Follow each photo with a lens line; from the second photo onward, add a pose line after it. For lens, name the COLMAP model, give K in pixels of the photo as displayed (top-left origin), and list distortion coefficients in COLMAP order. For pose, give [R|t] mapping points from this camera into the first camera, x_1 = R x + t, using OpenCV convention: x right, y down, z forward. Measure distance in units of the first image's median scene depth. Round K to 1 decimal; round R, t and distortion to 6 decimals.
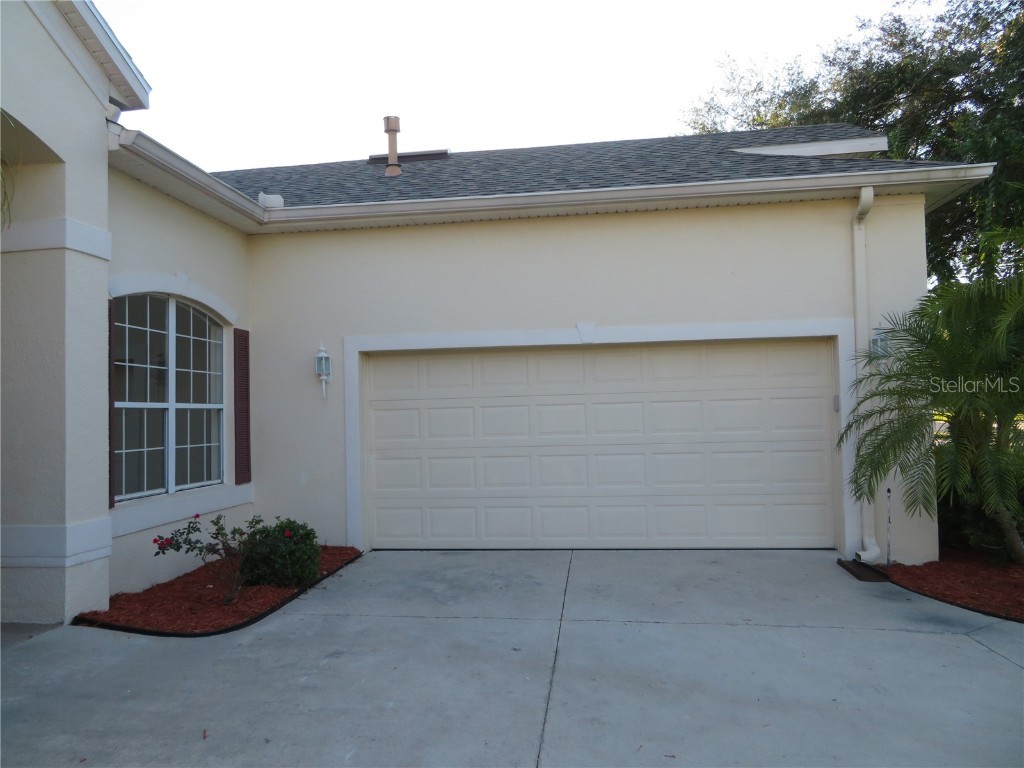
lens RADIAL K [[729.7, 0, 508.0], [0, 729.7, 384.3], [0, 0, 1]] dist [-0.012196, 0.006936]
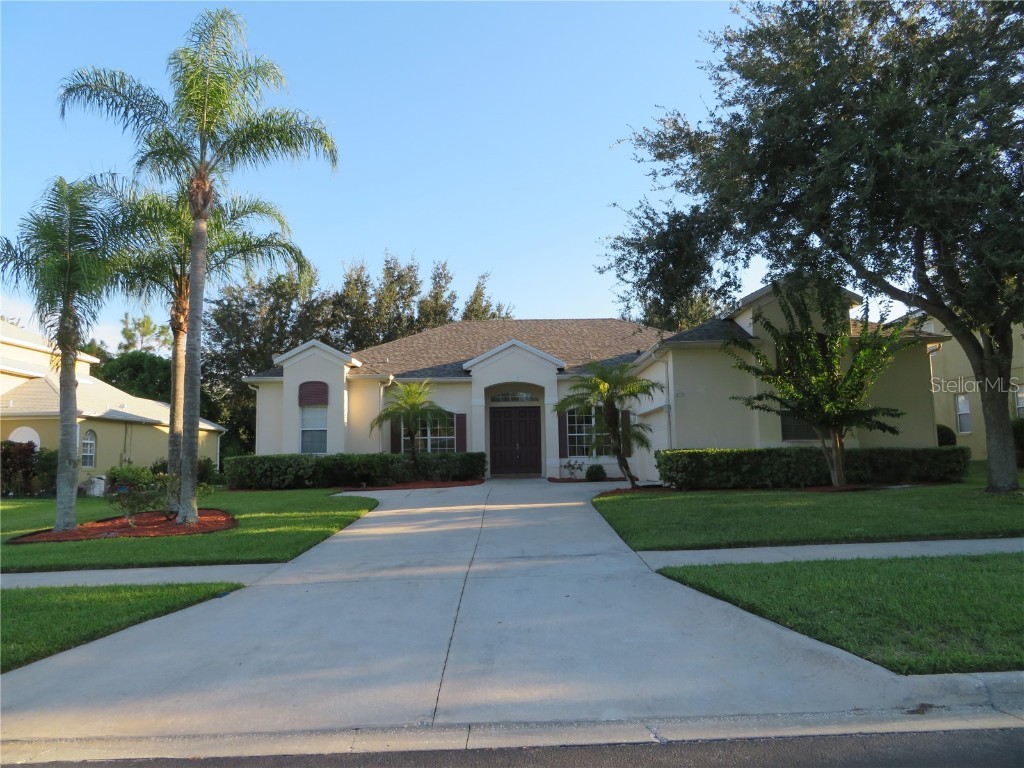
lens RADIAL K [[729.7, 0, 508.0], [0, 729.7, 384.3], [0, 0, 1]] dist [-0.012196, 0.006936]
pose [[0.151801, -0.074831, -0.985574, 3.201953], [0.060108, 0.995983, -0.066364, -0.005272], [0.986582, -0.049167, 0.155689, -0.023852]]
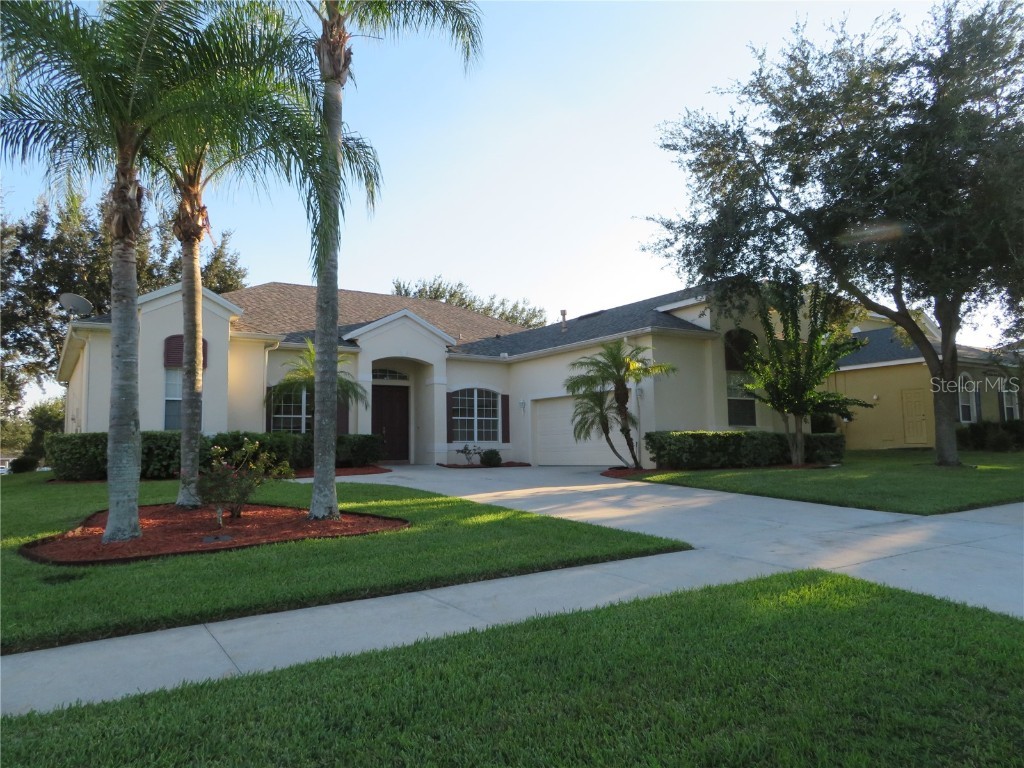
lens RADIAL K [[729.7, 0, 508.0], [0, 729.7, 384.3], [0, 0, 1]] dist [-0.012196, 0.006936]
pose [[0.668888, -0.047056, -0.741872, 2.312826], [0.028997, 0.998887, -0.037214, -0.000440], [0.742797, 0.003380, 0.669508, -1.293200]]
